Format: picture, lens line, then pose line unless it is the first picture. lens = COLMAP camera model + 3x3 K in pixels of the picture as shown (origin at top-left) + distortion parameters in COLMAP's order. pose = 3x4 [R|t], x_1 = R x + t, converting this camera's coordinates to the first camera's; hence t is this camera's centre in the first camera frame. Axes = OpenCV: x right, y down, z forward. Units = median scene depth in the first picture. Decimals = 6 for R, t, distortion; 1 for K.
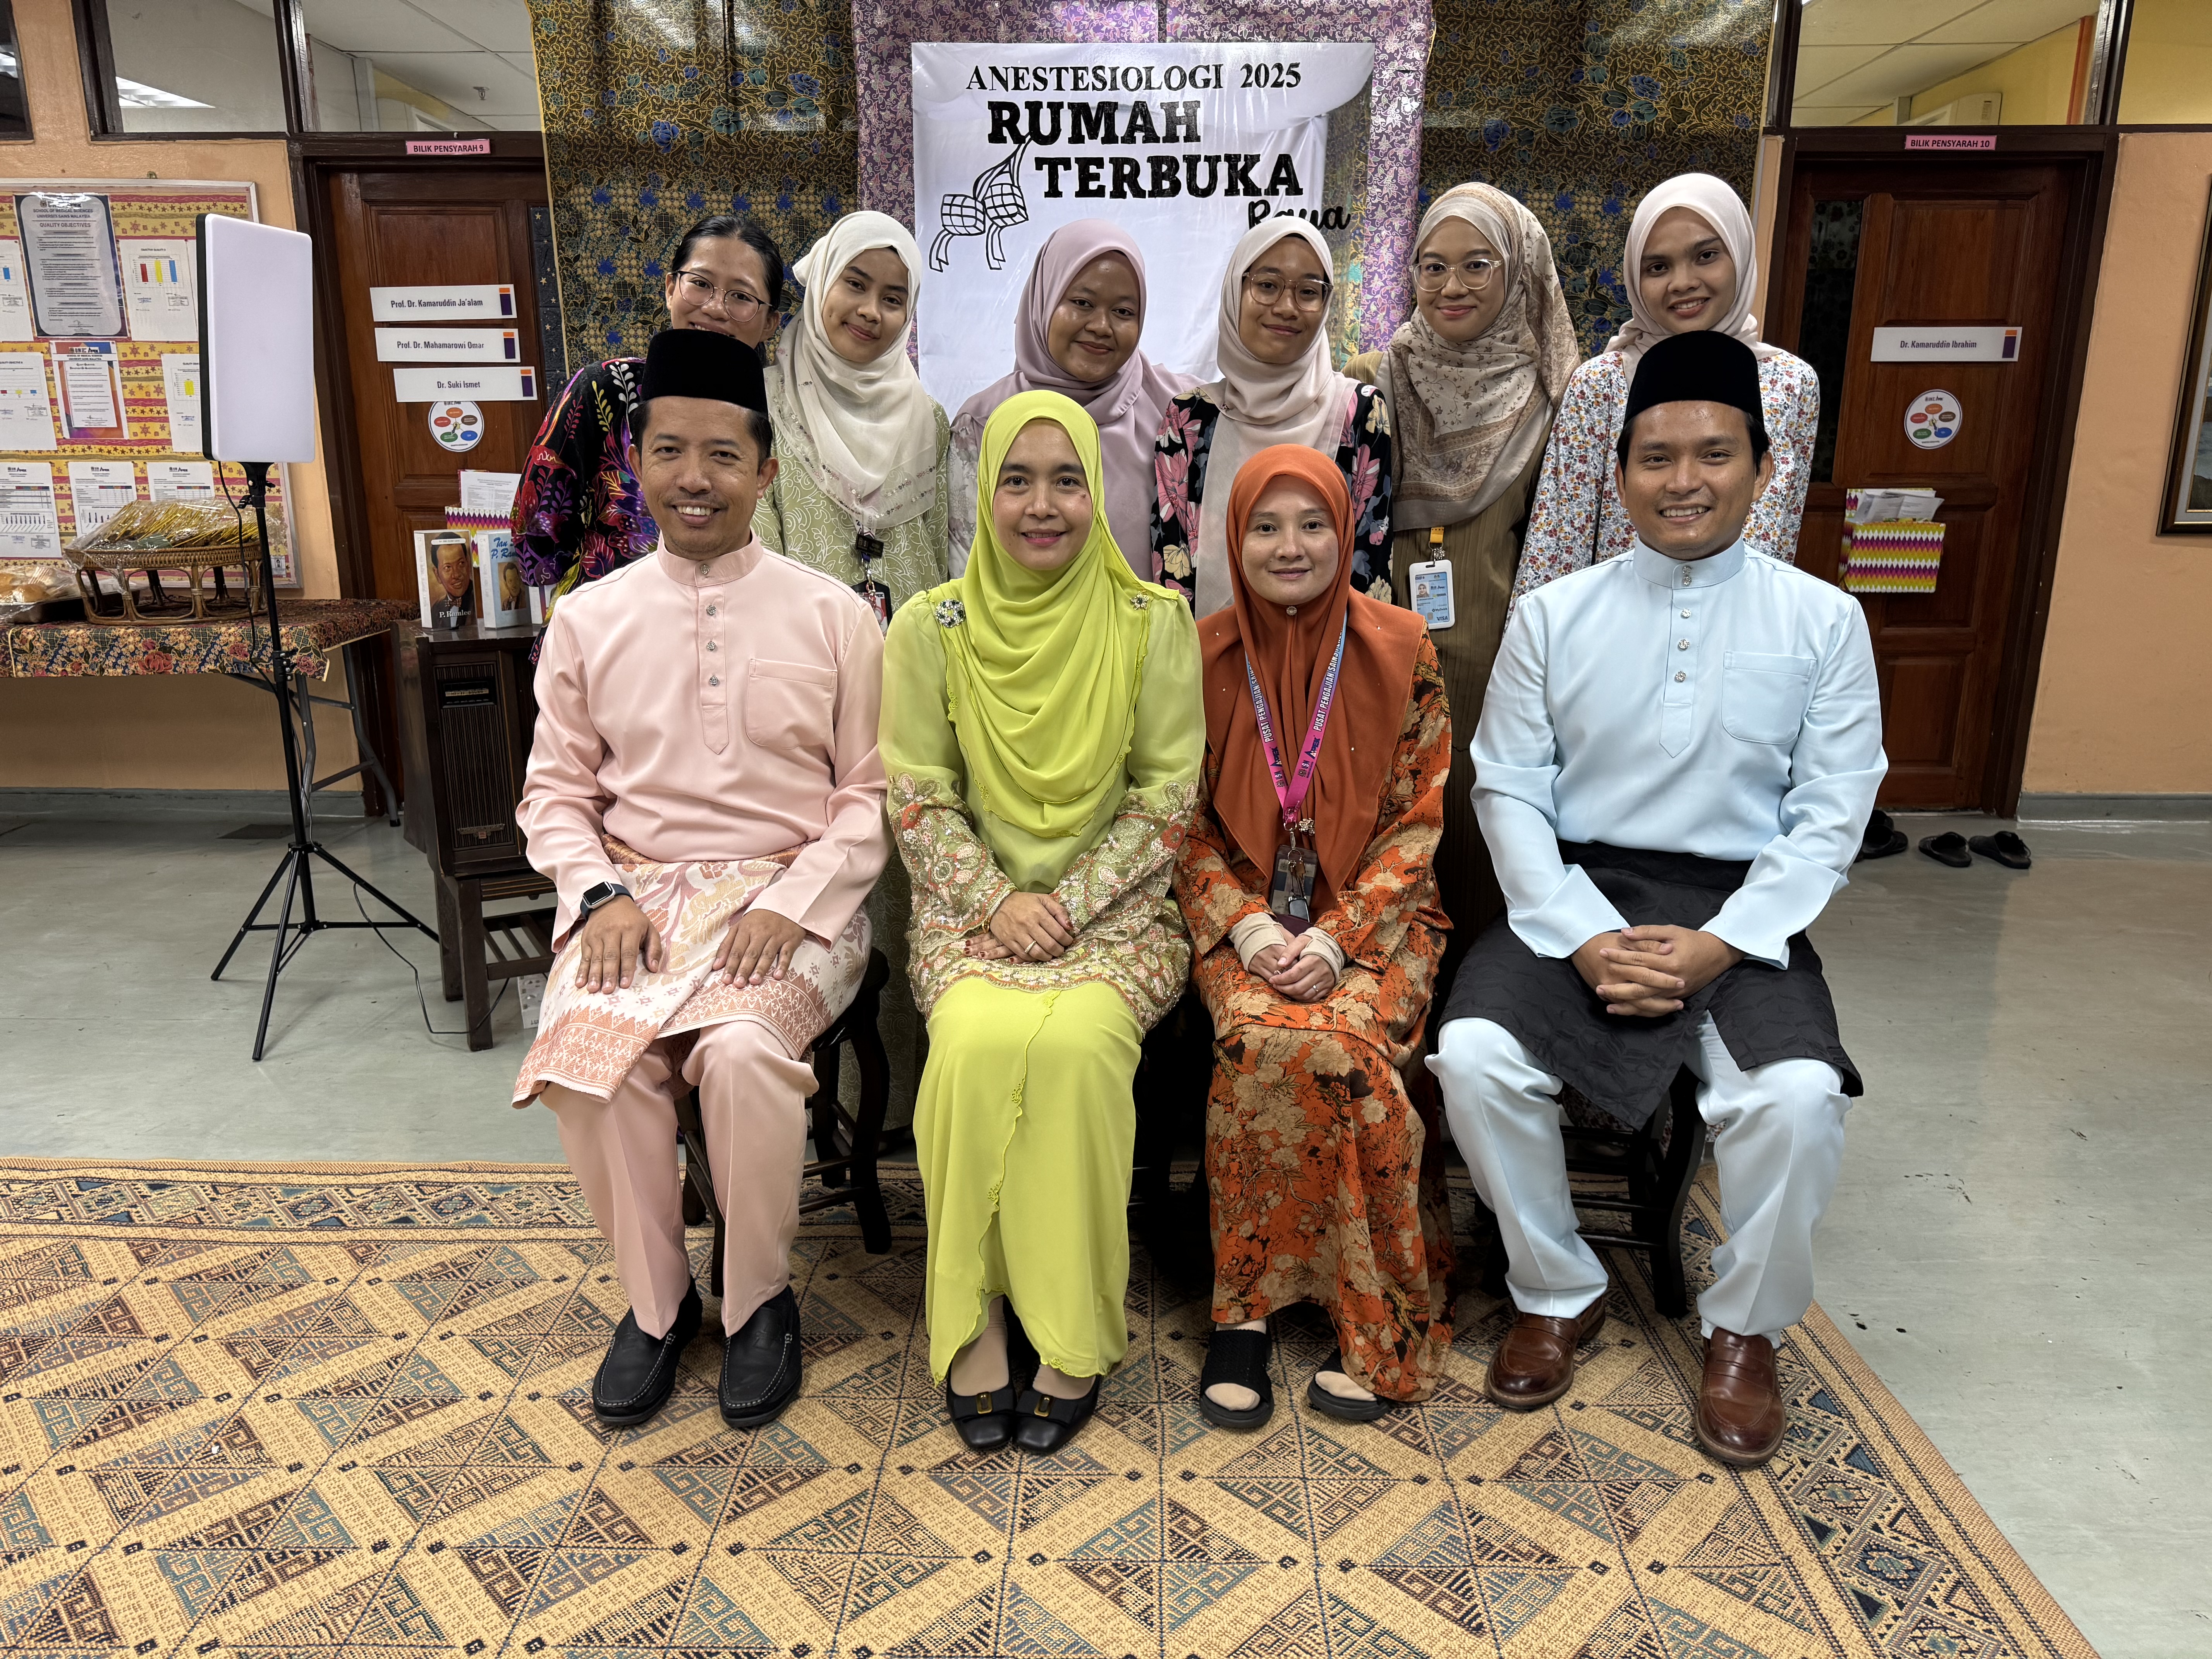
lens RADIAL K [[1555.9, 0, 1105.7], [0, 1555.9, 810.8], [0, 0, 1]] dist [-0.006575, -0.003165]
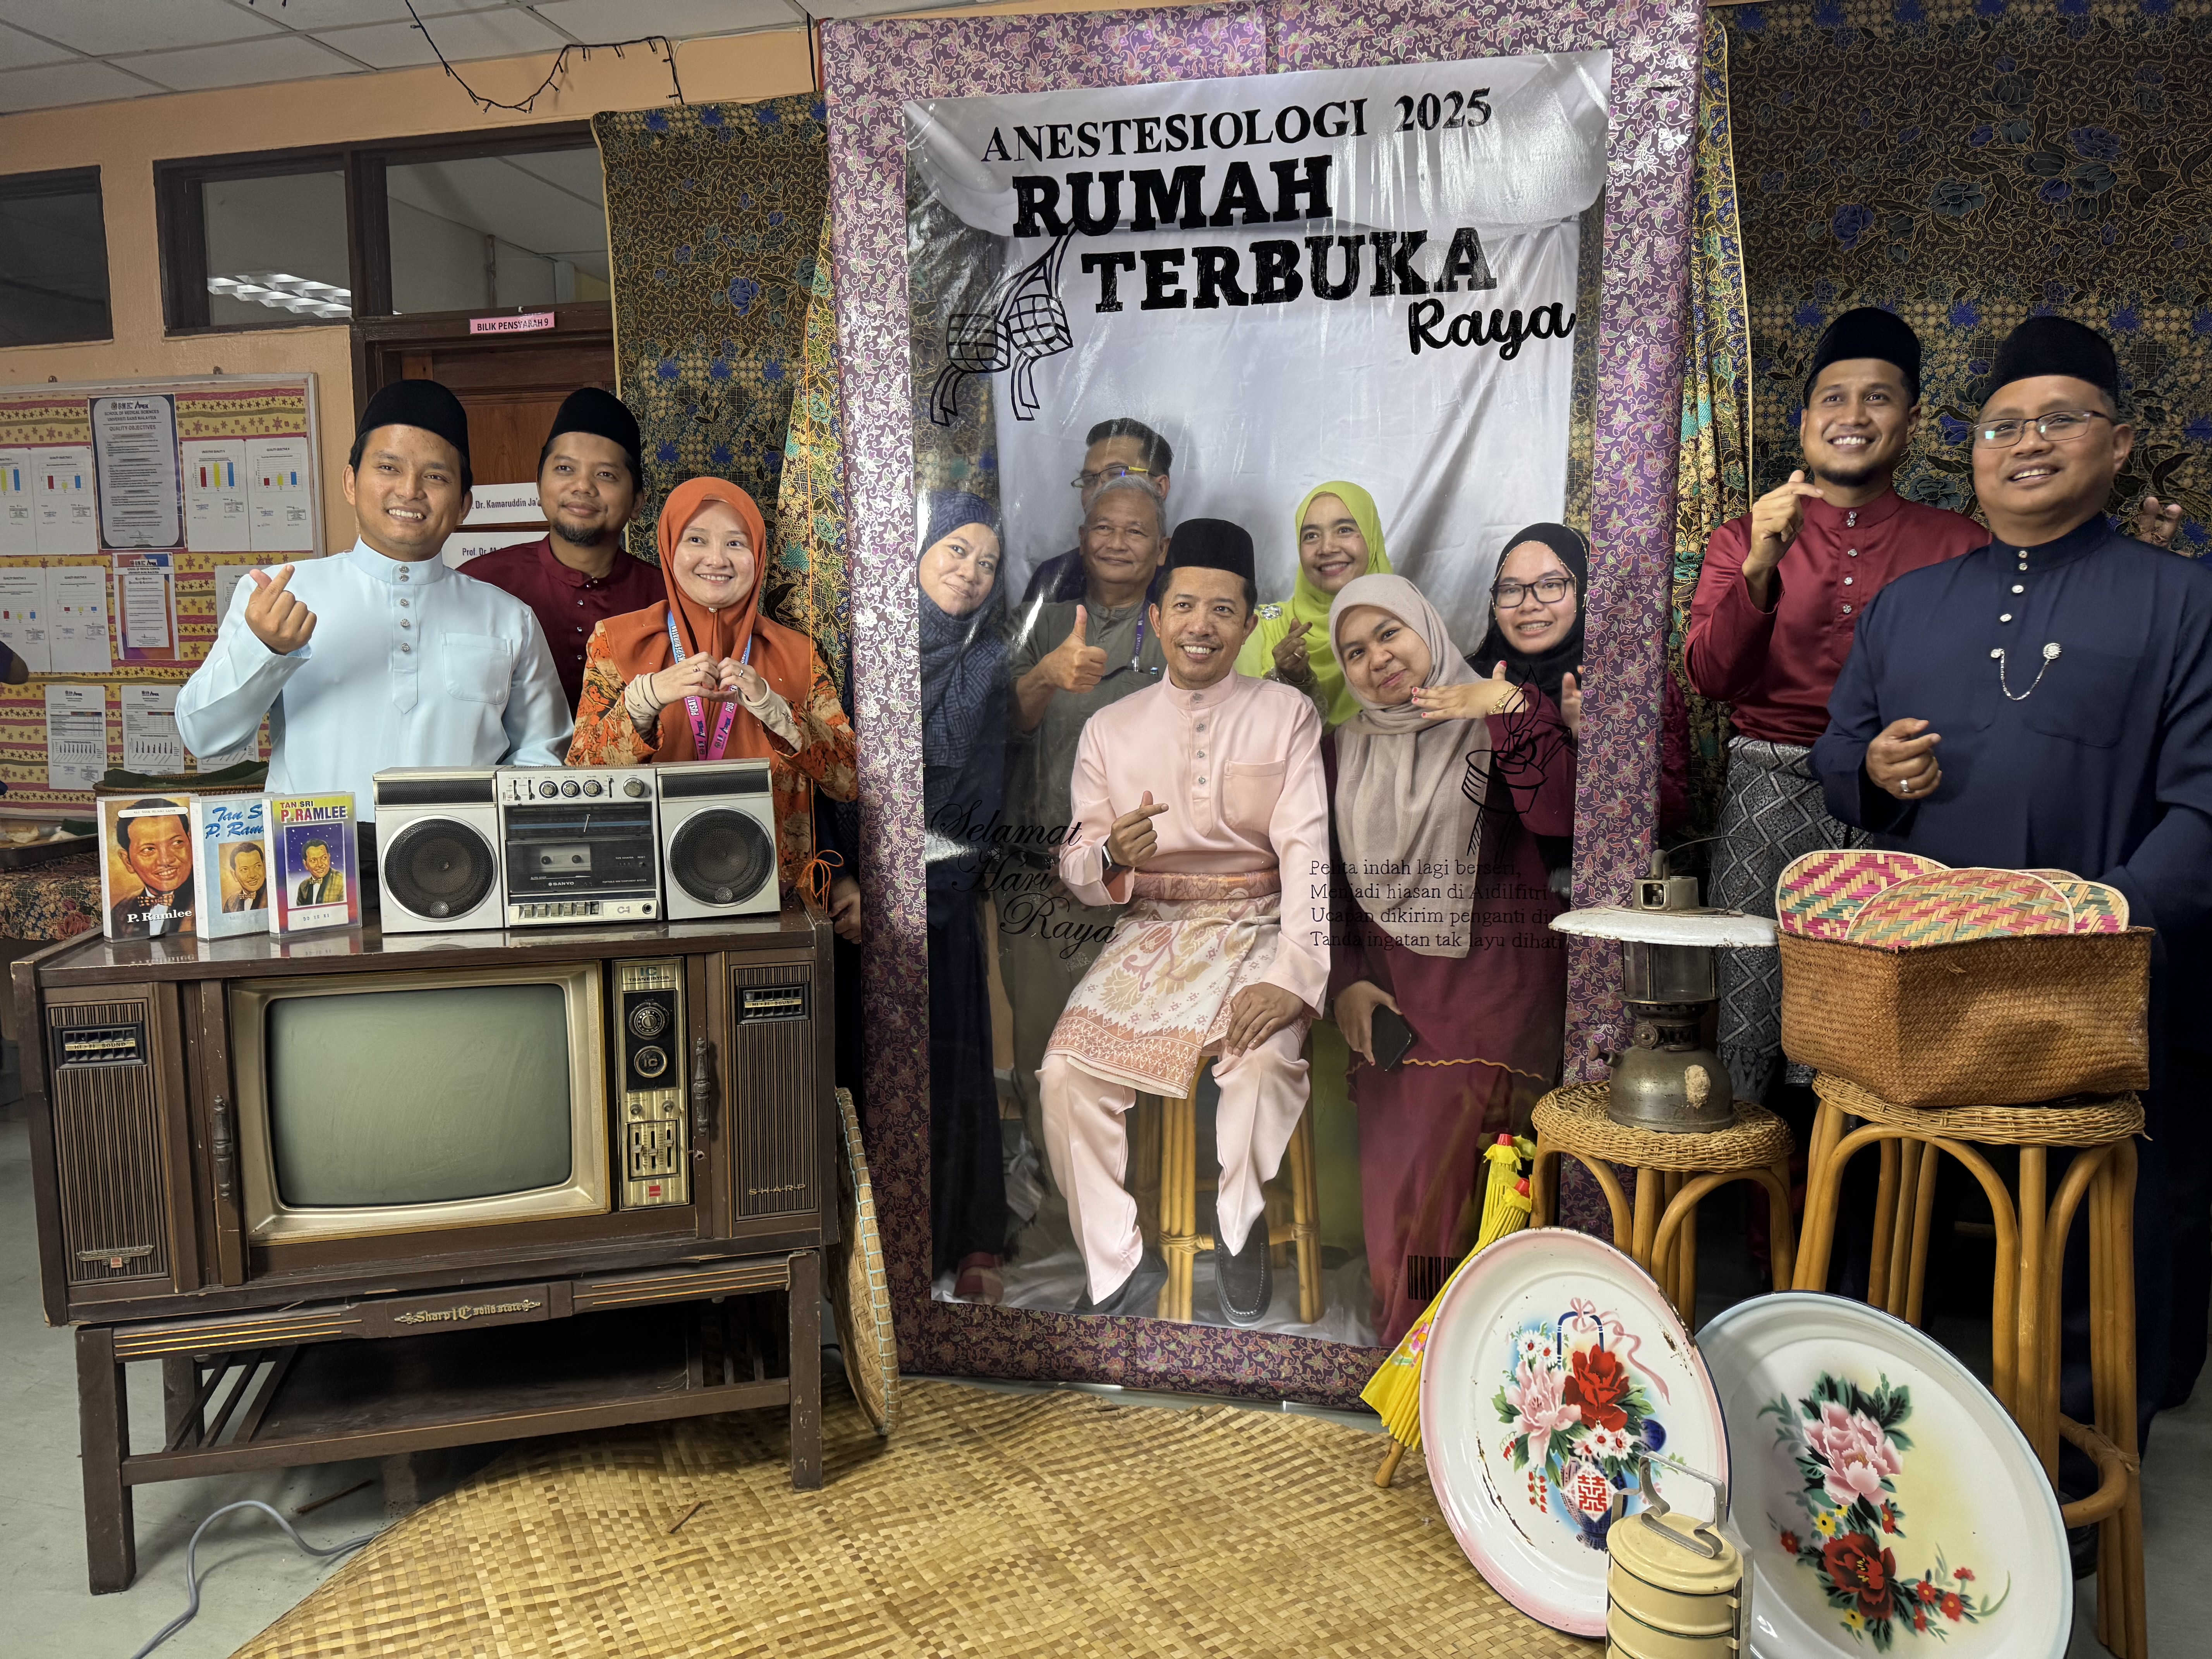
lens RADIAL K [[1552.9, 0, 1110.0], [0, 1552.9, 825.2], [0, 0, 1]] dist [-0.003397, -0.007370]
pose [[0.977636, 0.018437, -0.209495, 0.110543], [-0.042806, 0.992742, -0.112389, -0.101728], [0.205903, 0.118843, 0.971329, 0.381755]]
